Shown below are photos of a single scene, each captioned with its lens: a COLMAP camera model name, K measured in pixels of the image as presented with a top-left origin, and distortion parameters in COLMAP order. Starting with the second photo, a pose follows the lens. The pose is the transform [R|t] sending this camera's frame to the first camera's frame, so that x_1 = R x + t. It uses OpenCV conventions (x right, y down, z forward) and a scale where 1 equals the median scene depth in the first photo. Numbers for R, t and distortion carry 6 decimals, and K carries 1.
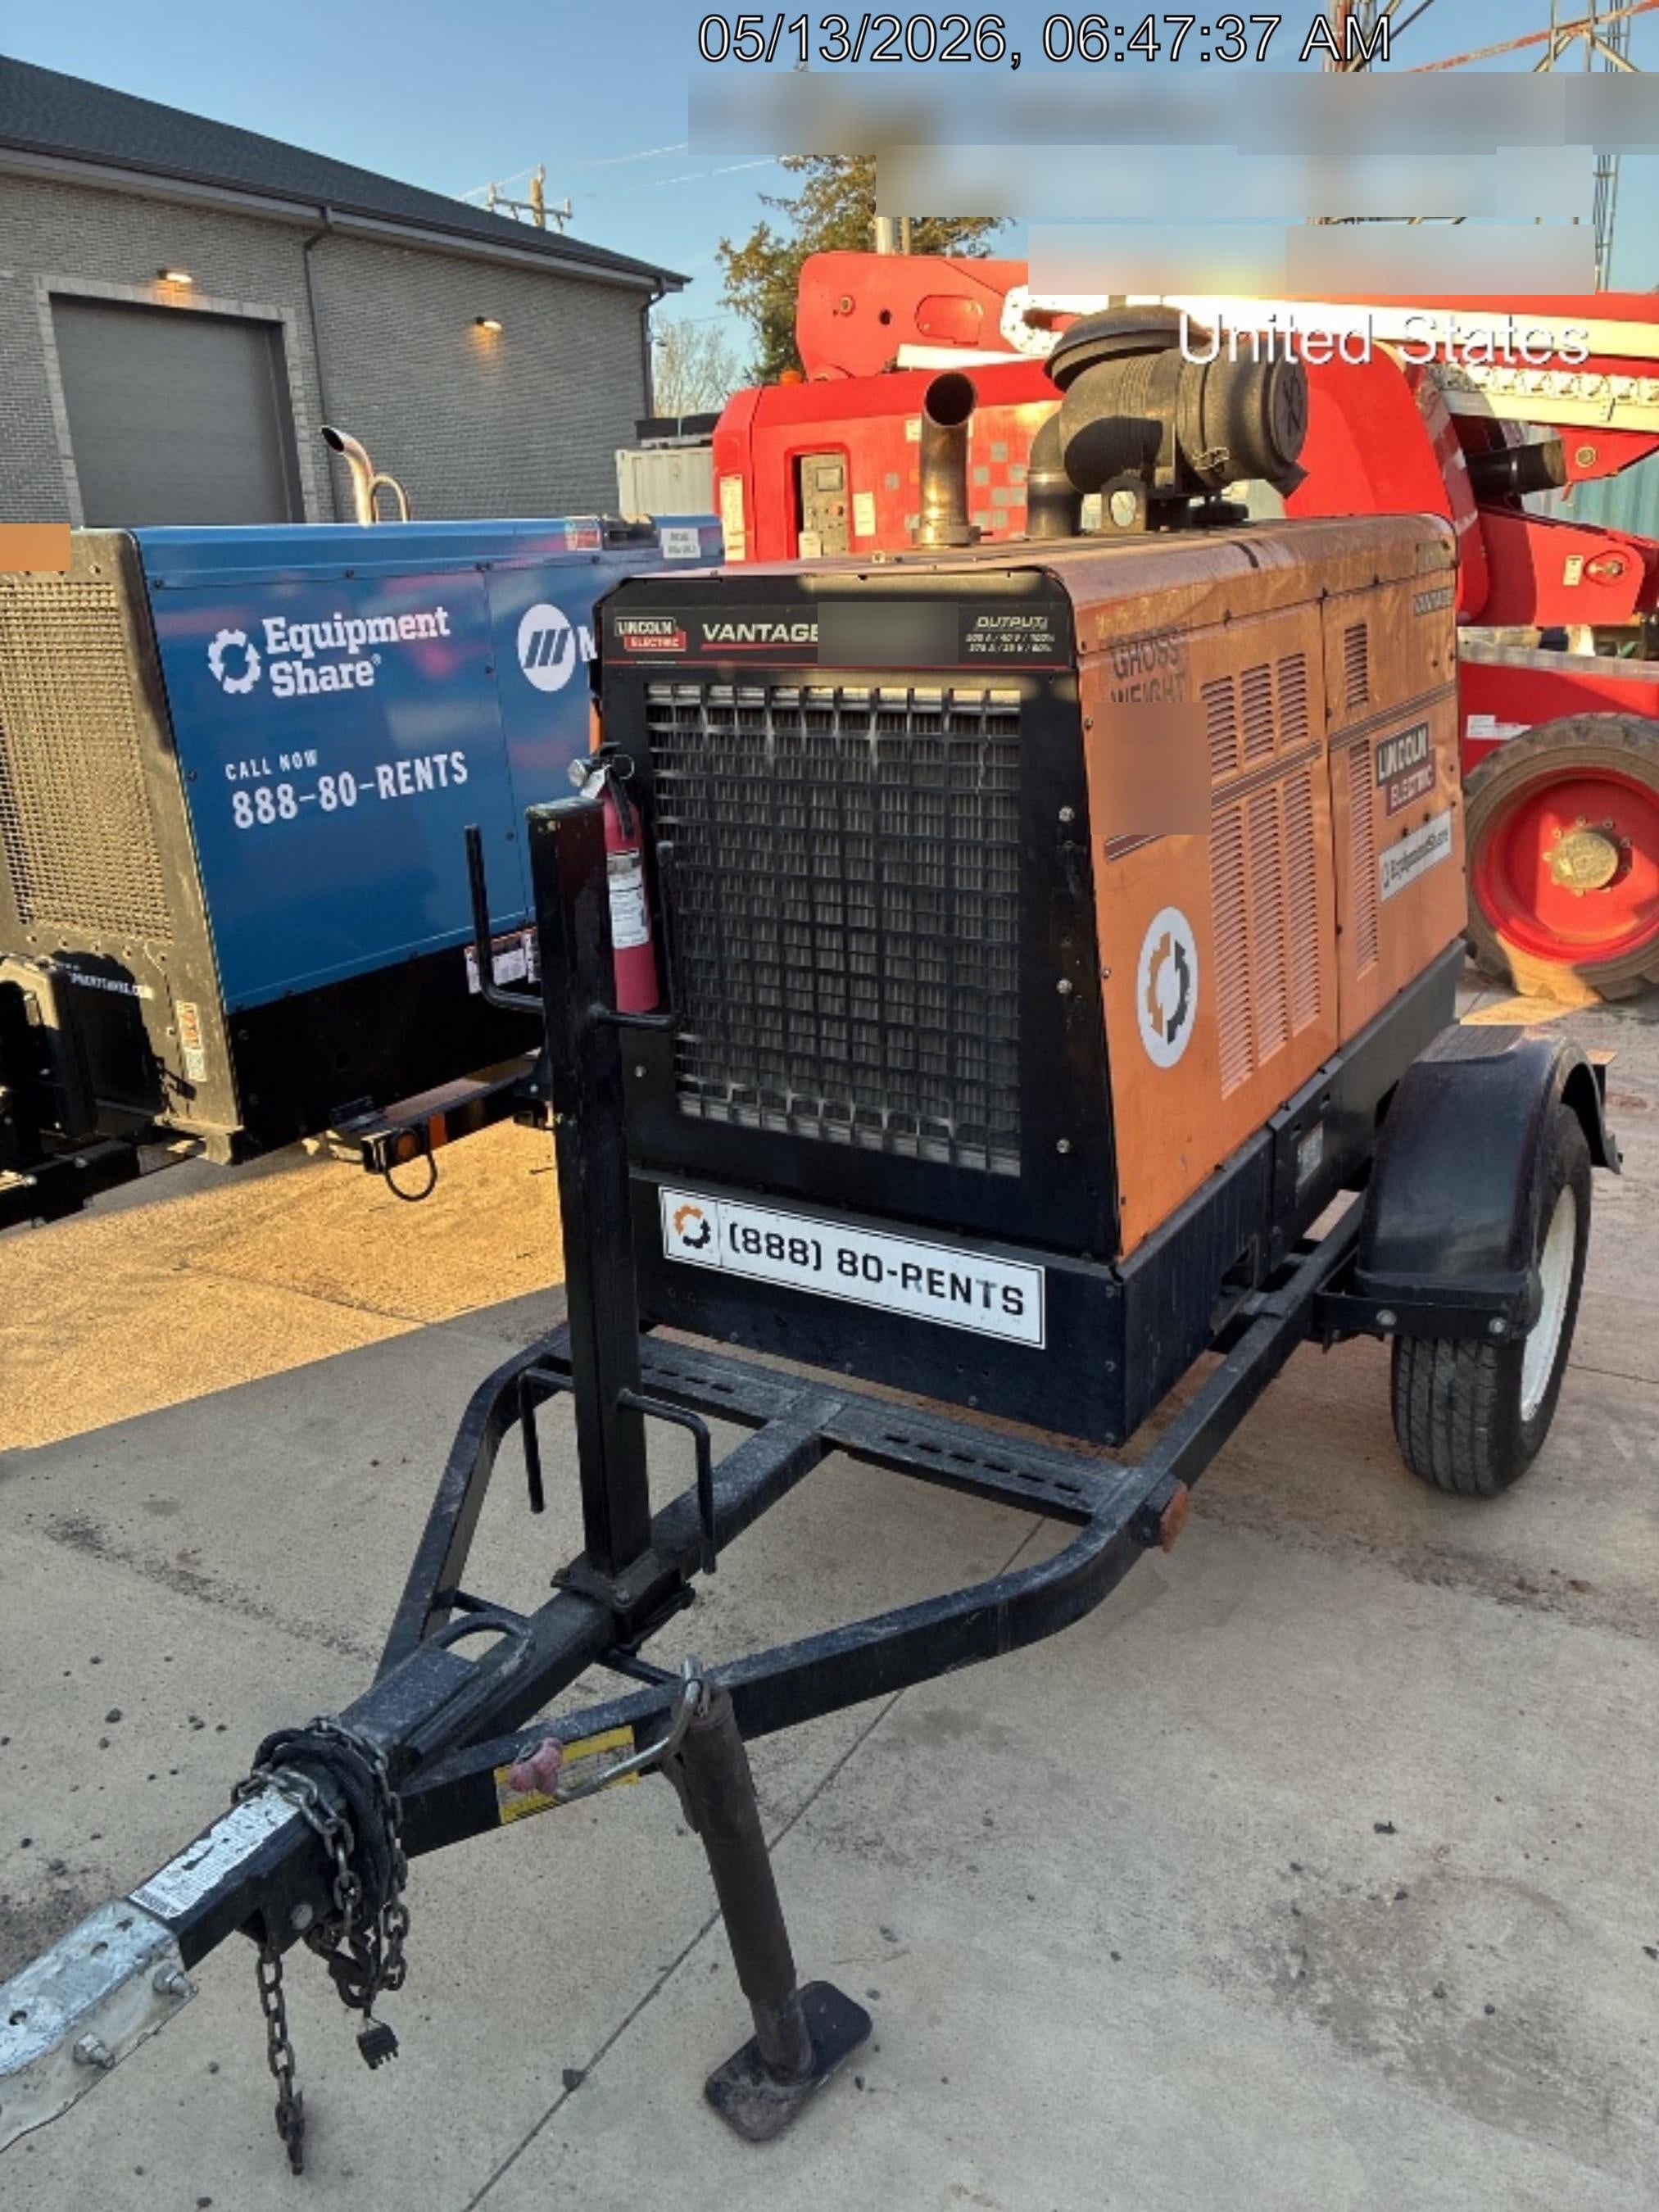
lens RADIAL K [[1661.4, 0, 823.2], [0, 1661.4, 1117.9], [0, 0, 1]] dist [-0.001805, -0.006810]
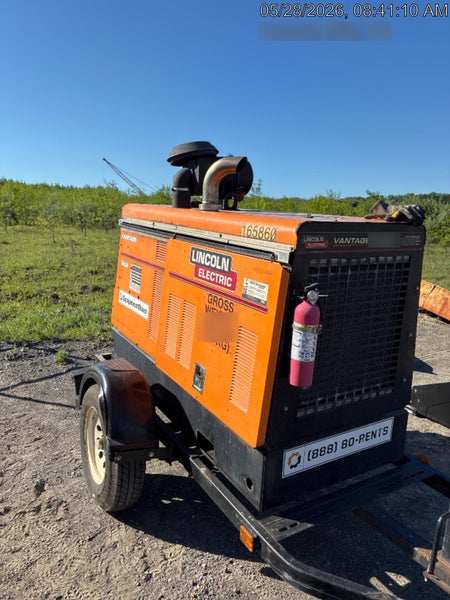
lens RADIAL K [[459.7, 0, 223.1], [0, 459.7, 293.0], [0, 0, 1]] dist [-0.007767, -0.010065]
pose [[0.451059, -0.121460, 0.884191, -0.824468], [0.245278, 0.969419, 0.008042, -0.249716], [-0.858129, 0.213245, 0.467057, 0.787179]]
